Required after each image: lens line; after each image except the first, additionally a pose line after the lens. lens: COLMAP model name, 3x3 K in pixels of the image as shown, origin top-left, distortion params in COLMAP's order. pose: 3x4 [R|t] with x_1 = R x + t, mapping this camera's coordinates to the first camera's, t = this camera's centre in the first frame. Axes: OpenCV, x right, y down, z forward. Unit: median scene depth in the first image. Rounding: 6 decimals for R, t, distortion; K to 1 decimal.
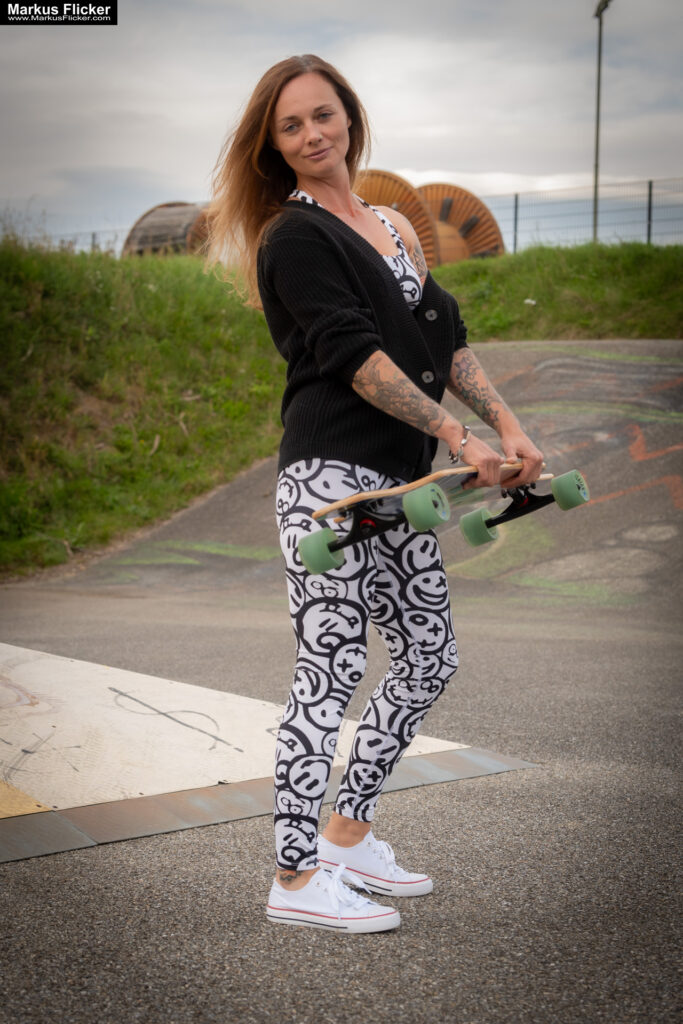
lens RADIAL K [[2146.1, 0, 341.5], [0, 2146.1, 512.0], [0, 0, 1]] dist [-0.003965, -0.046124]
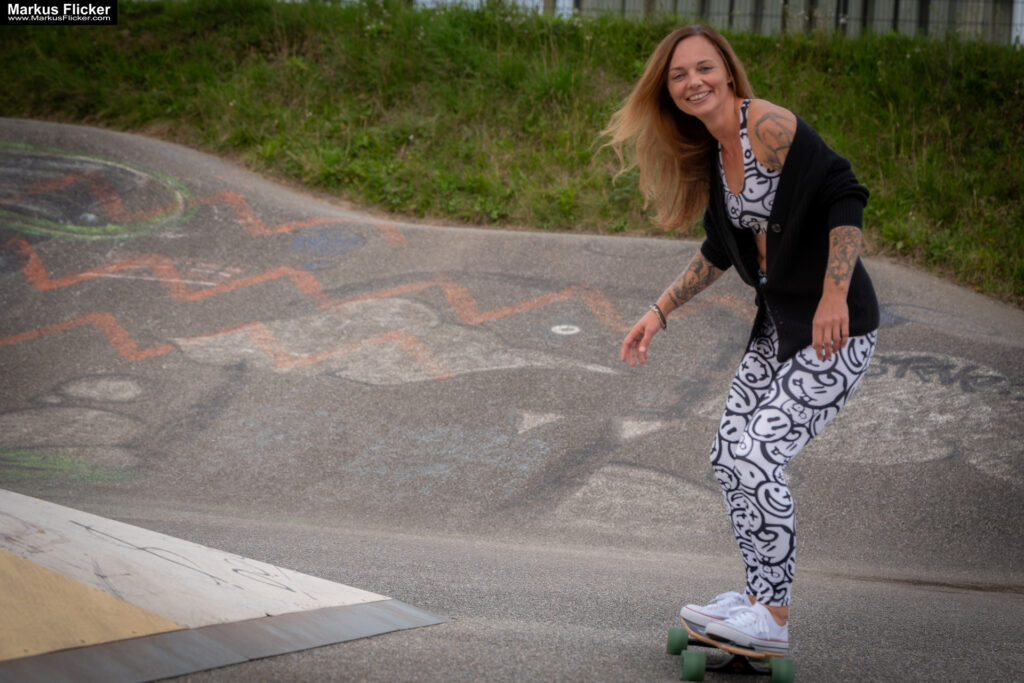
lens RADIAL K [[3545.6, 0, 512.0], [0, 3545.6, 341.5], [0, 0, 1]] dist [0.018773, -0.081893]
pose [[0.920386, 0.050195, 0.387776, -0.157109], [-0.046466, 0.998739, -0.018994, 0.007814], [-0.388241, -0.000536, 0.921558, -0.142919]]
